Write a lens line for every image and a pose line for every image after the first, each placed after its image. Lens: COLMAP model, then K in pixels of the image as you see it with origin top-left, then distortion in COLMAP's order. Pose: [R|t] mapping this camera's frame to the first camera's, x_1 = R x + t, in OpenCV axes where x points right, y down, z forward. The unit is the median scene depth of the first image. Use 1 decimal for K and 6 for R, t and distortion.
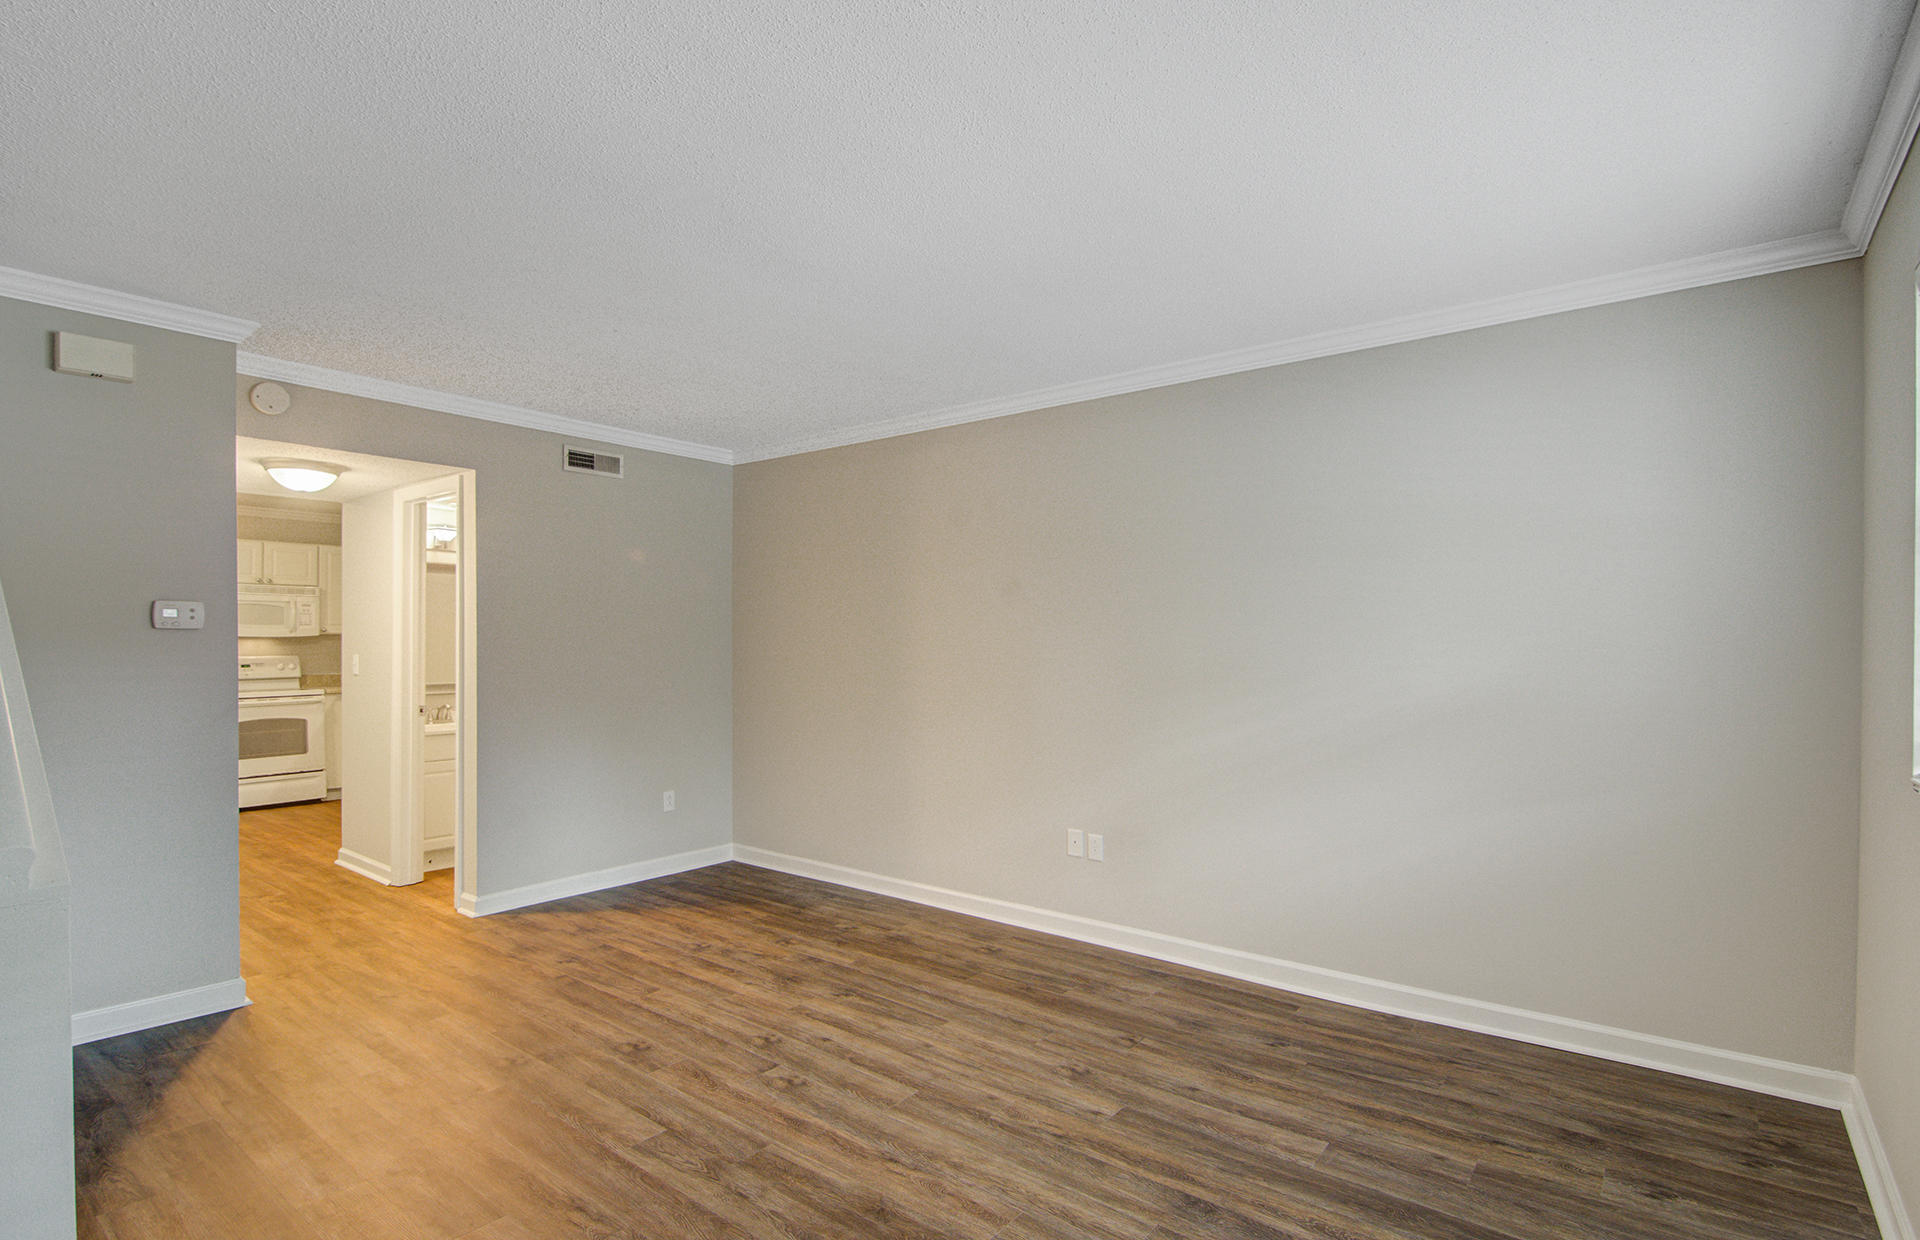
lens RADIAL K [[931.6, 0, 932.6], [0, 931.6, 641.5], [0, 0, 1]] dist [0.001758, -0.007945]
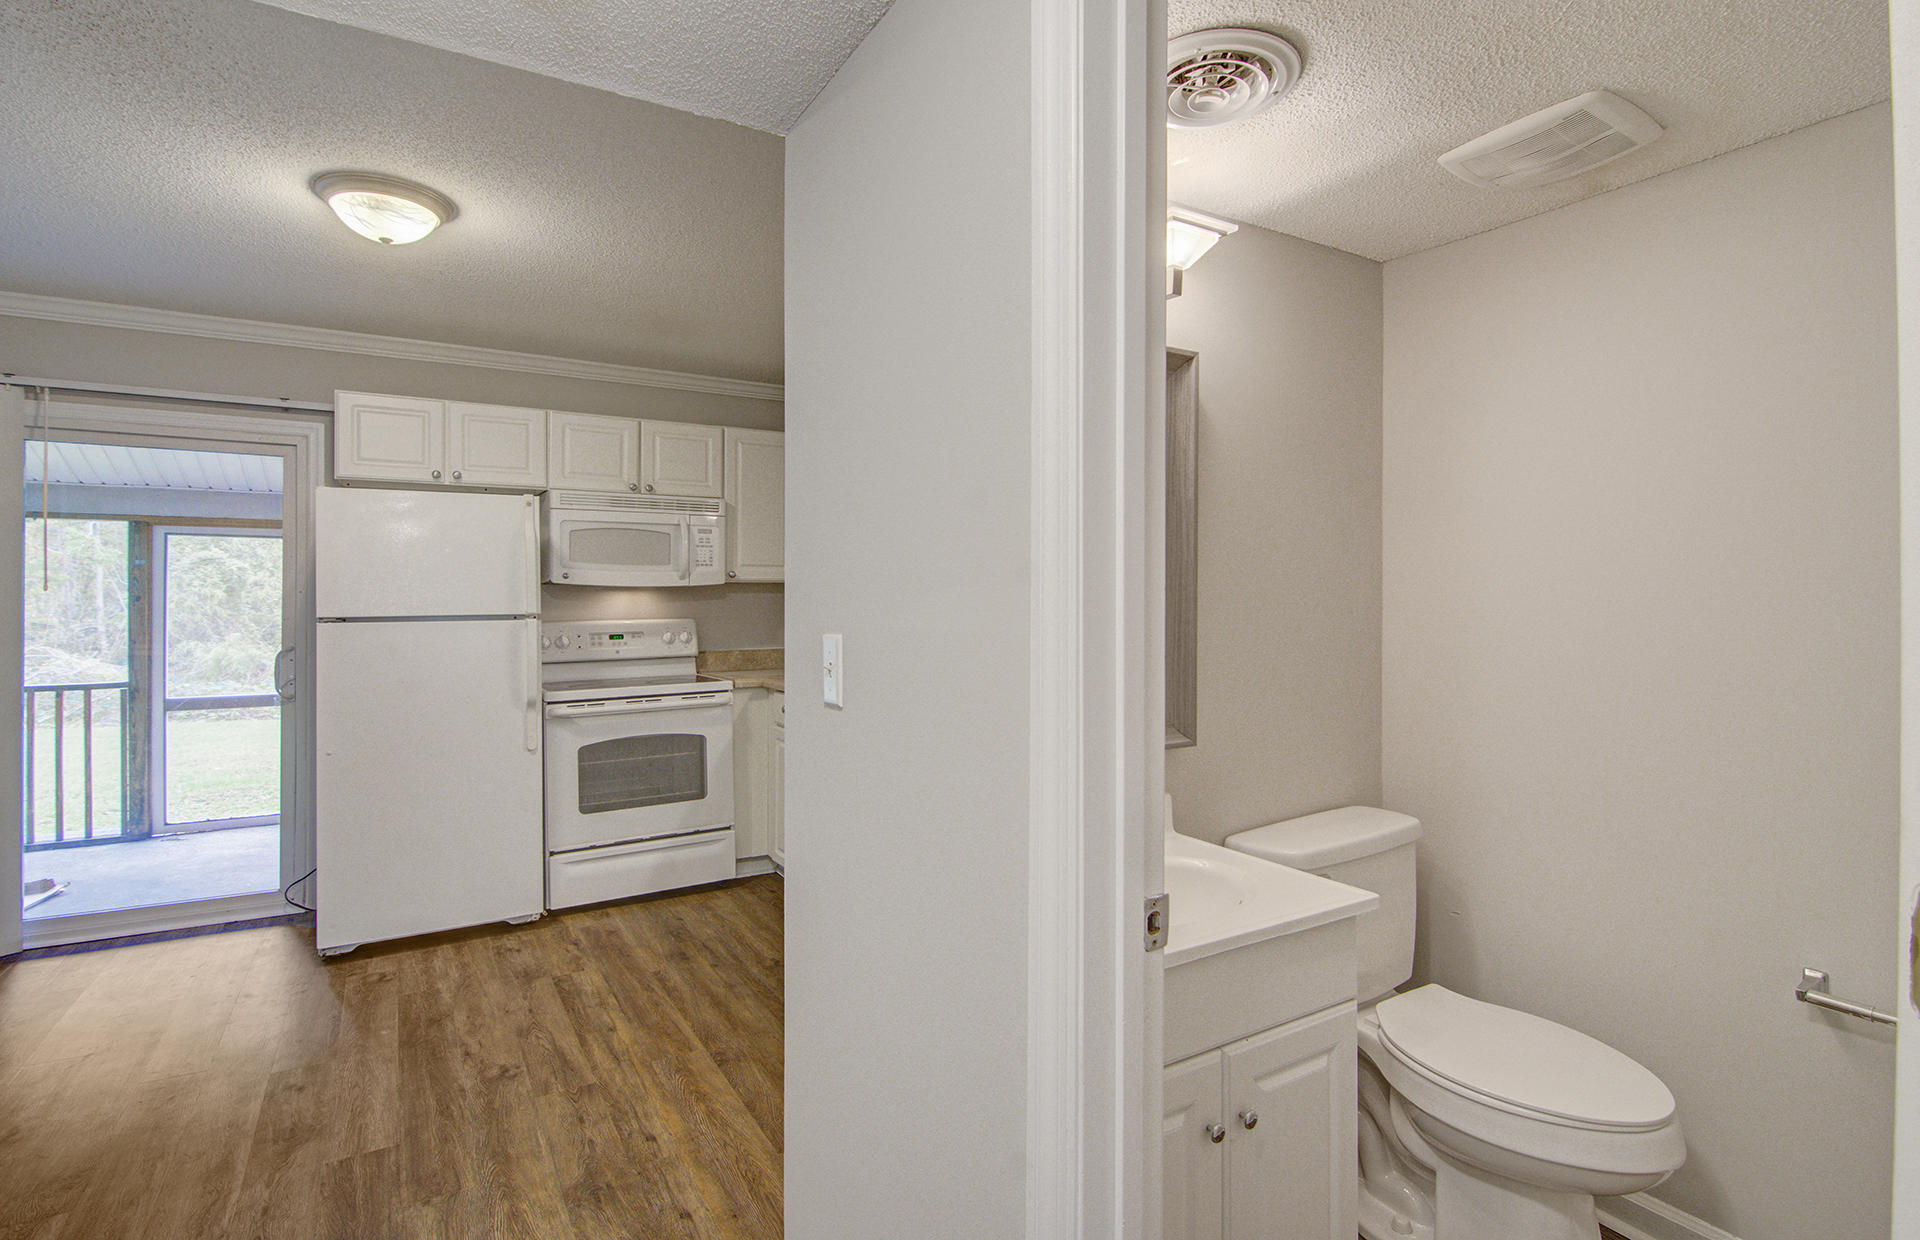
lens RADIAL K [[924.0, 0, 964.7], [0, 924.0, 596.4], [0, 0, 1]] dist [0.004904, -0.013318]
pose [[0.945854, -0.002771, -0.324580, -0.347235], [0.002480, 0.999996, -0.001311, 0.002212], [0.324582, 0.000435, 0.945857, 0.528980]]
